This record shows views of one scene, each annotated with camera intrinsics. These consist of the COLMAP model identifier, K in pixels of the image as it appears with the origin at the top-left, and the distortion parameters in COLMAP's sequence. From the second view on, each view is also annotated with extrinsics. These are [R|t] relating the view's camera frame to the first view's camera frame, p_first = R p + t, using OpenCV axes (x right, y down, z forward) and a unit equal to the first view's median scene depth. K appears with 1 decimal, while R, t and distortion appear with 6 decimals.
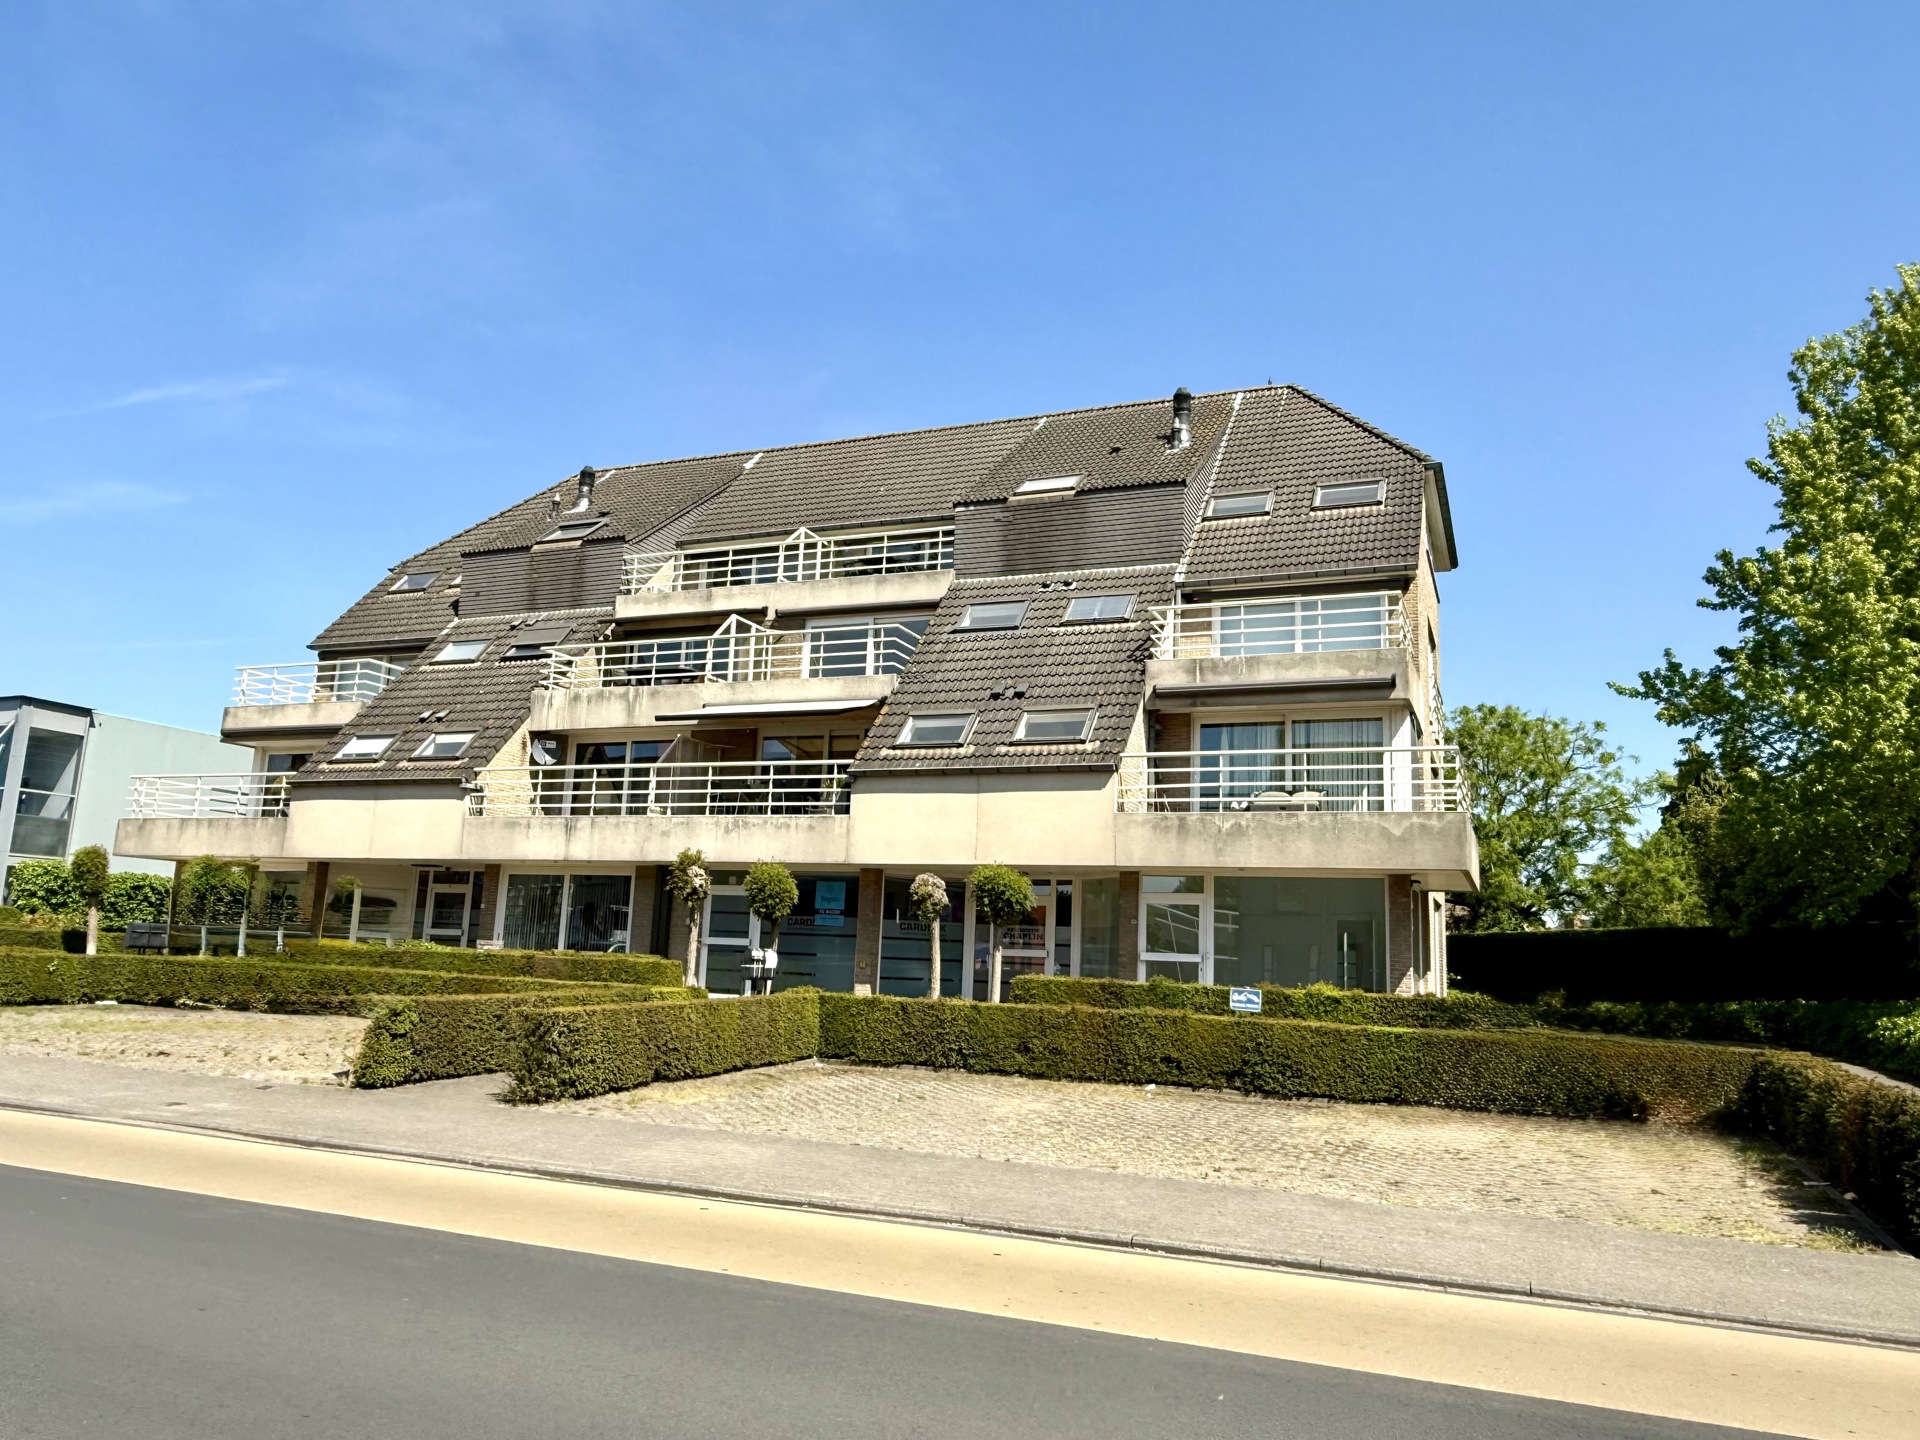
lens RADIAL K [[1348.2, 0, 960.0], [0, 1348.2, 720.0], [0, 0, 1]] dist [0.007470, 0.000928]
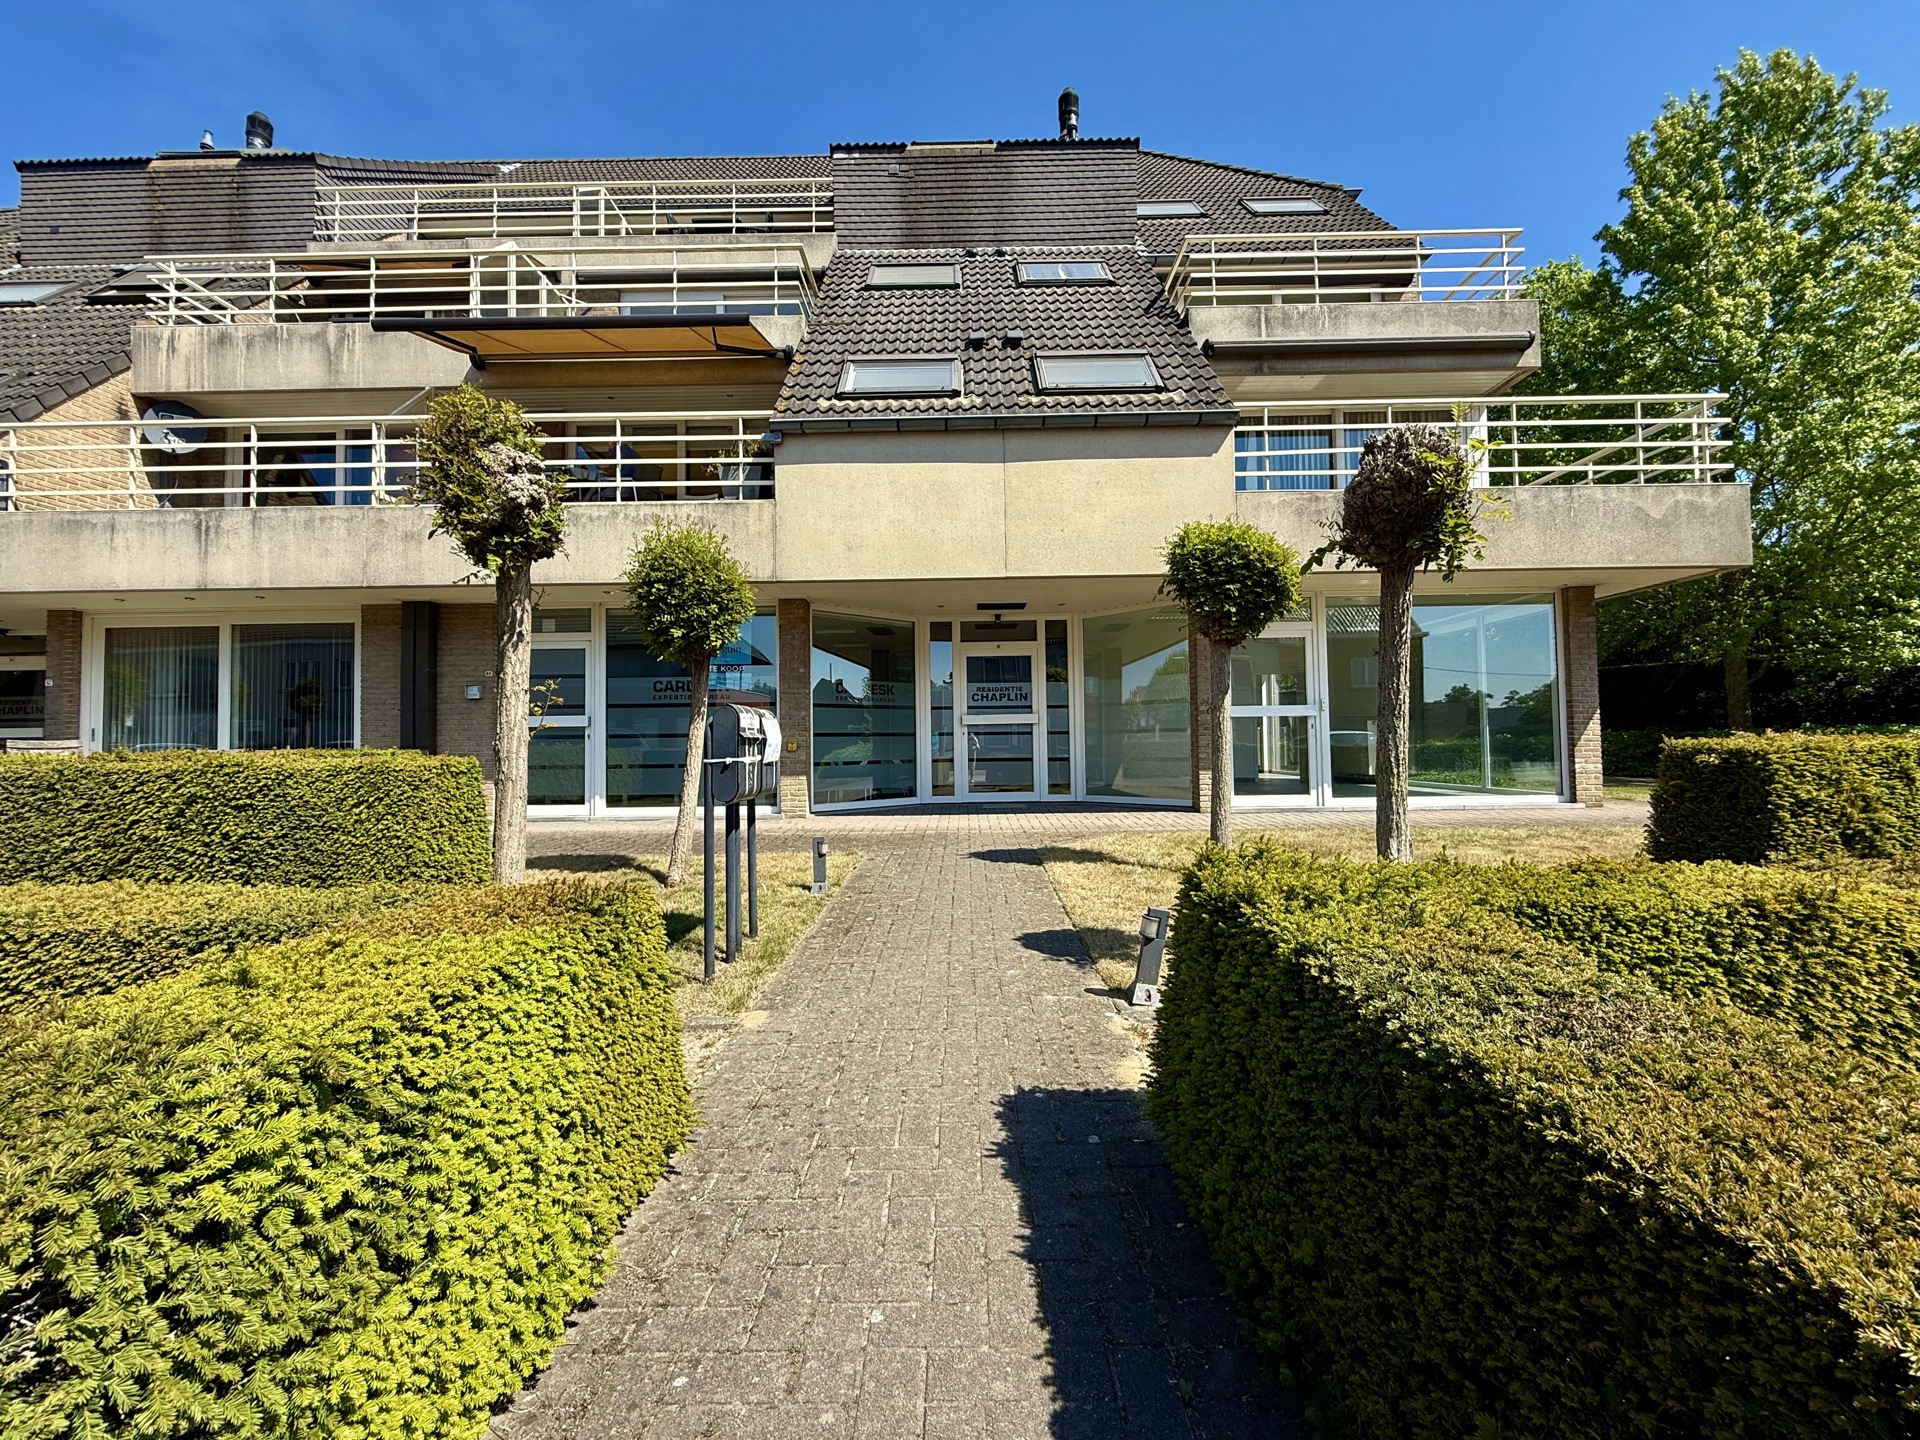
lens RADIAL K [[768.2, 0, 960.0], [0, 768.2, 720.0], [0, 0, 1]] dist [-0.000728, 0.000045]
pose [[0.927414, -0.041440, 0.371734, -0.130681], [-0.015229, 0.988836, 0.148227, 0.110392], [-0.373727, -0.143129, 0.916429, 0.618249]]
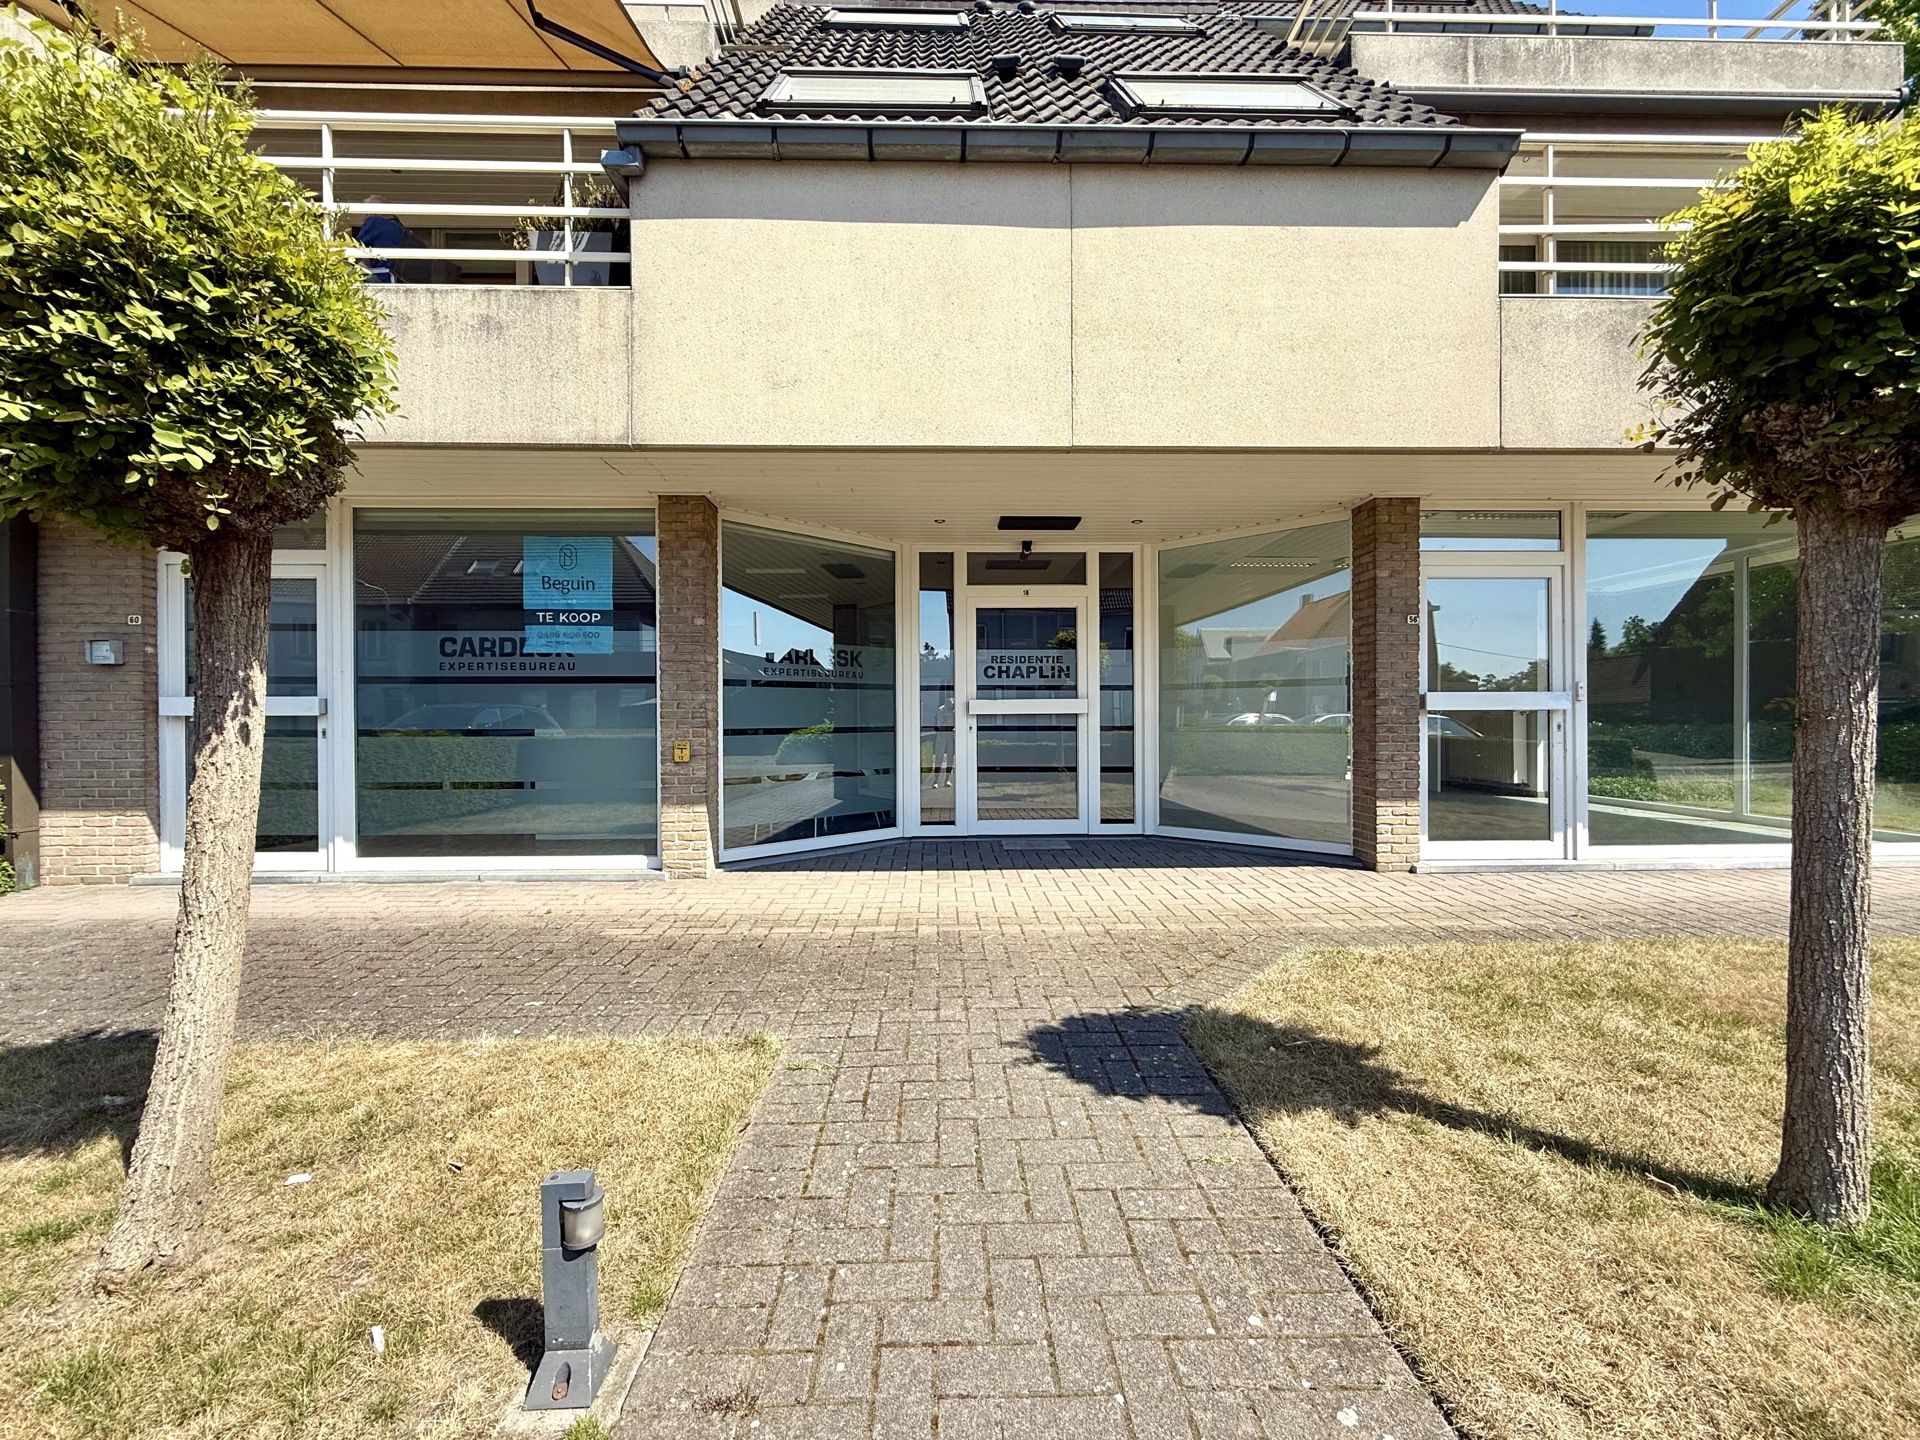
lens RADIAL K [[768.2, 0, 960.0], [0, 768.2, 720.0], [0, 0, 1]] dist [-0.000728, 0.000045]
pose [[0.913734, -0.046149, 0.403684, -0.084916], [-0.031229, 0.982613, 0.183019, 0.127934], [-0.405111, -0.179837, 0.896406, 0.761910]]
